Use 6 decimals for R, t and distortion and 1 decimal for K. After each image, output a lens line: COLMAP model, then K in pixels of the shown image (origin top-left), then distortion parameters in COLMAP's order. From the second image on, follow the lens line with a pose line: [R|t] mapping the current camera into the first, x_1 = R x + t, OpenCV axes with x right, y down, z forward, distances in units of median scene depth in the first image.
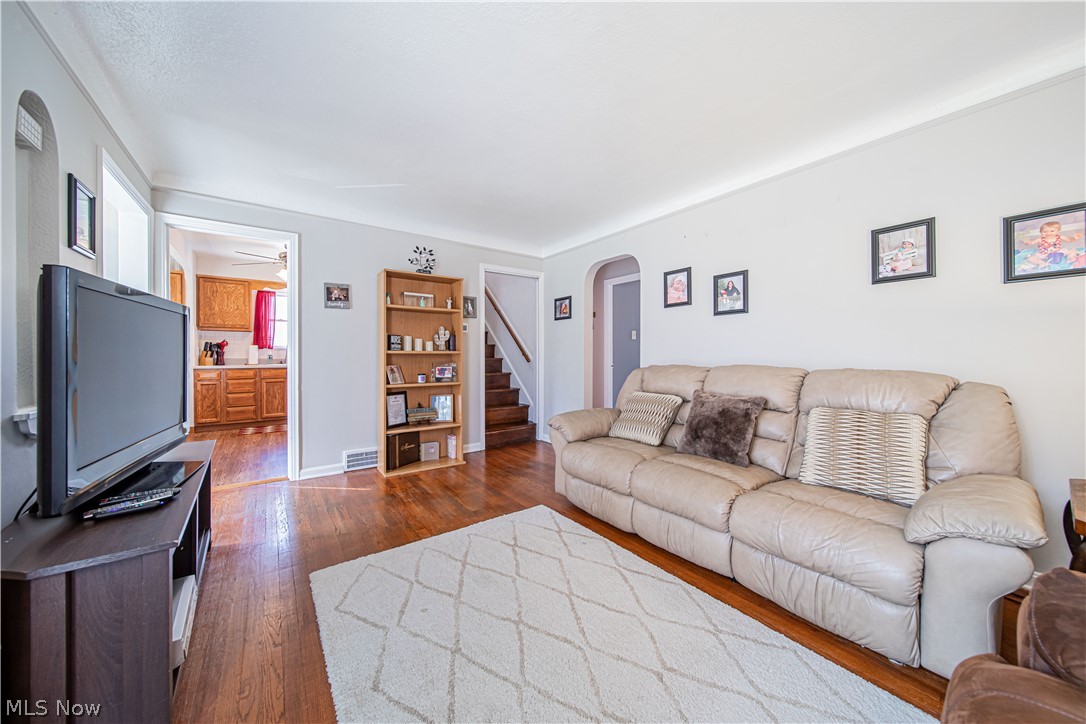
lens RADIAL K [[378.0, 0, 543.7], [0, 378.0, 355.2], [0, 0, 1]] dist [0.000896, 0.000054]
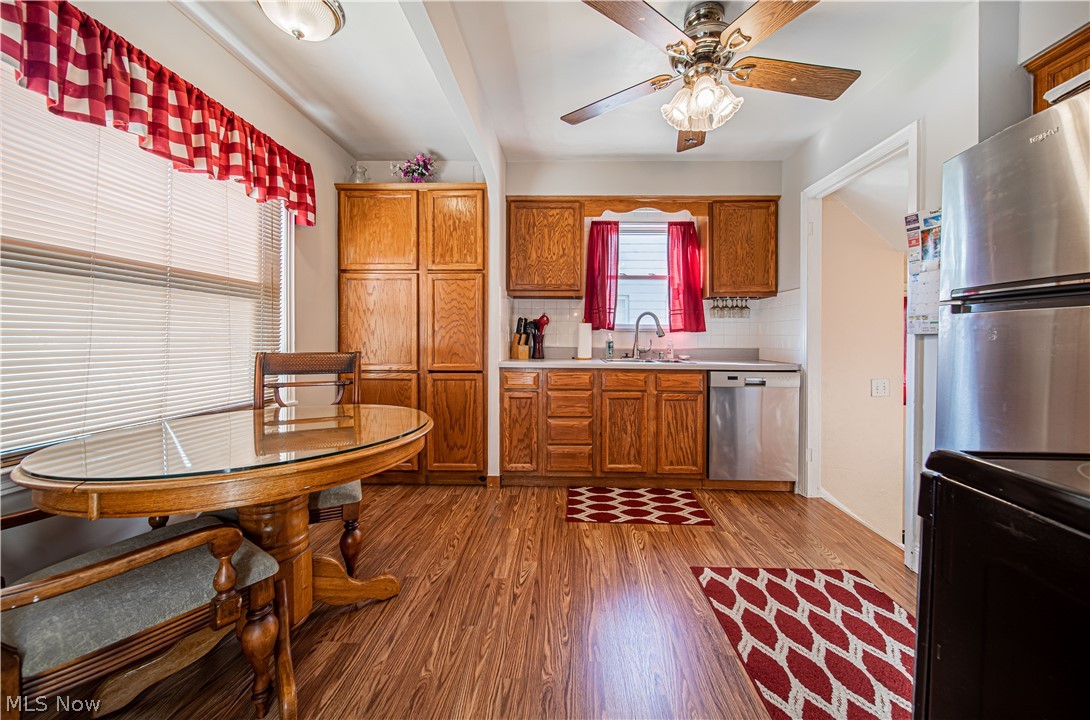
lens RADIAL K [[546.8, 0, 545.5], [0, 546.8, 353.4], [0, 0, 1]] dist [-0.000074, 0.000001]
pose [[0.762913, 0.019378, -0.646210, -0.343796], [-0.005346, 0.999706, 0.023667, -0.001527], [0.646479, -0.014601, 0.762792, 0.412222]]
